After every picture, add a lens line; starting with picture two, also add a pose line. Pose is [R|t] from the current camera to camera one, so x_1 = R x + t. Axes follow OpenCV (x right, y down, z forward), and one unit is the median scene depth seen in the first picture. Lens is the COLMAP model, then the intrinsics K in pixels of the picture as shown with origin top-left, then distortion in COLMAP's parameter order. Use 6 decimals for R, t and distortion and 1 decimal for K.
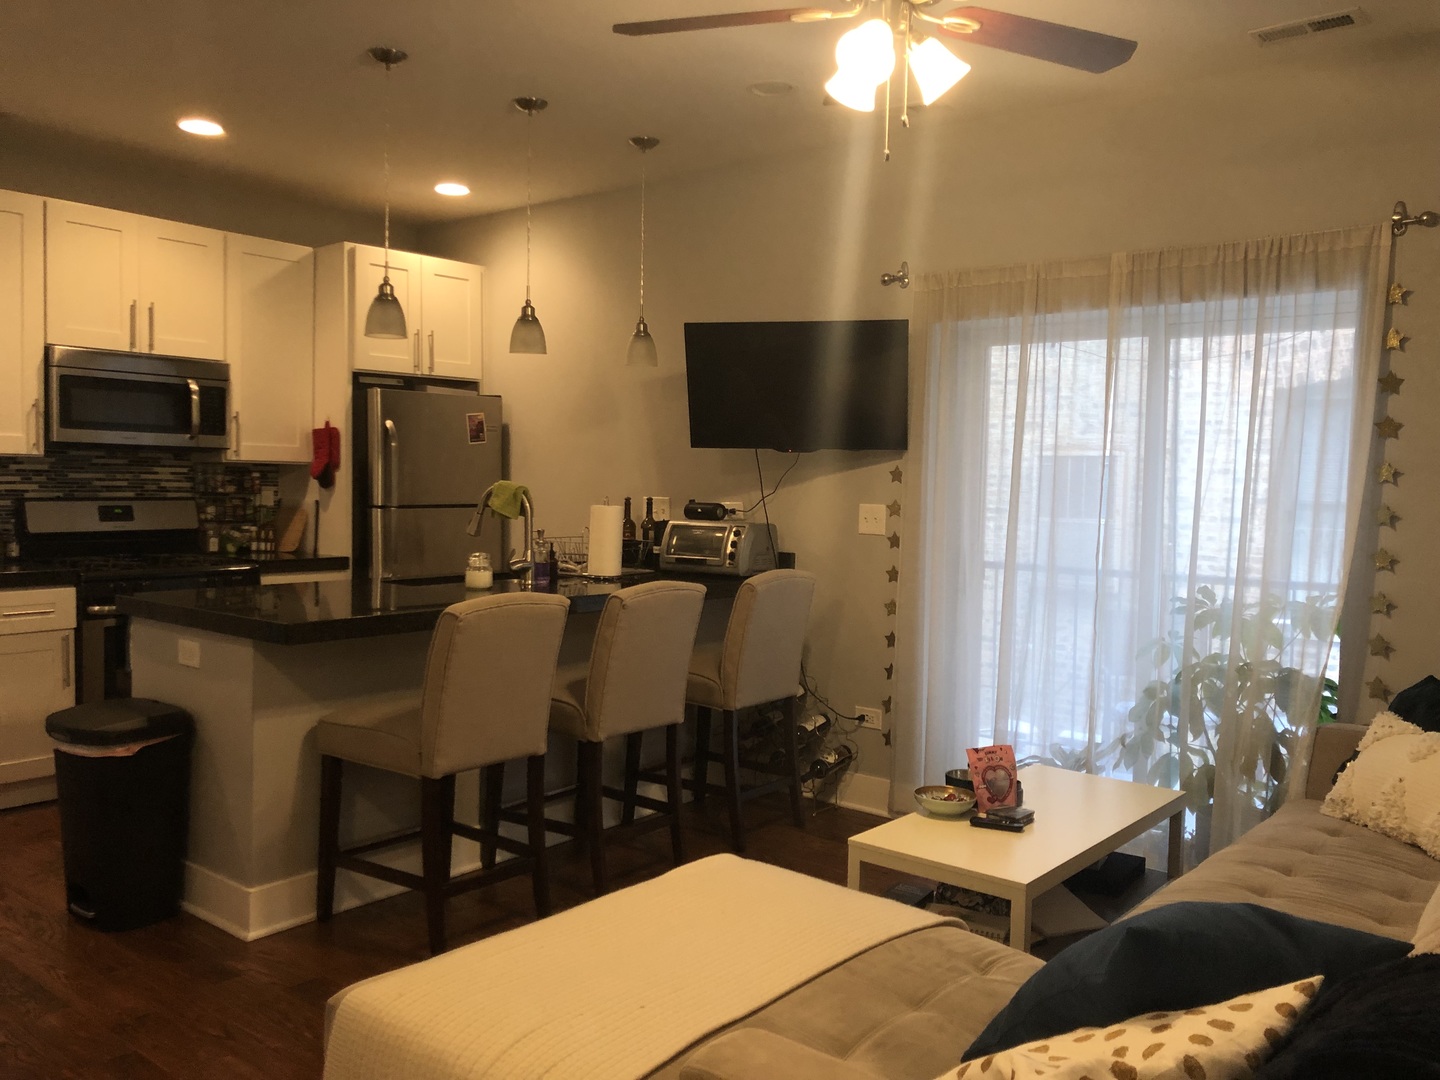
lens RADIAL K [[1176.1, 0, 747.9], [0, 1176.1, 531.0], [0, 0, 1]] dist [0.033996, -0.034530]
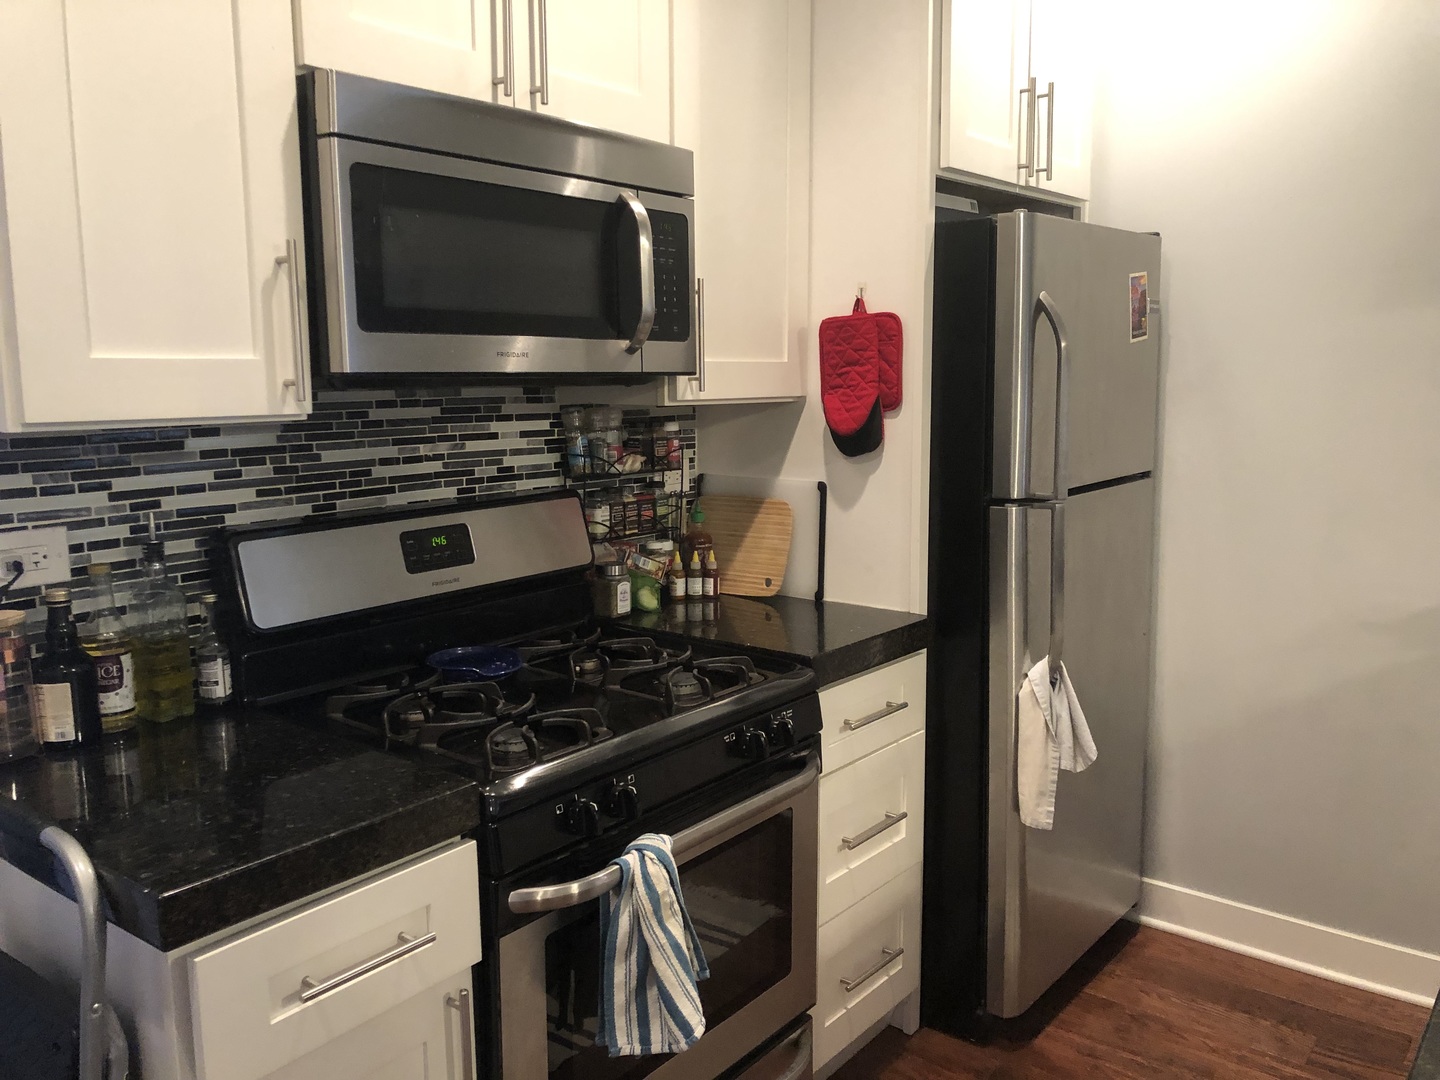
lens RADIAL K [[1176.1, 0, 717.7], [0, 1176.1, 537.9], [0, 0, 1]] dist [0.033996, -0.034530]
pose [[0.999629, -0.026737, -0.005120, -0.424474], [0.027115, 0.994619, 0.099990, -0.053173], [0.002419, -0.100092, 0.994975, 0.592064]]
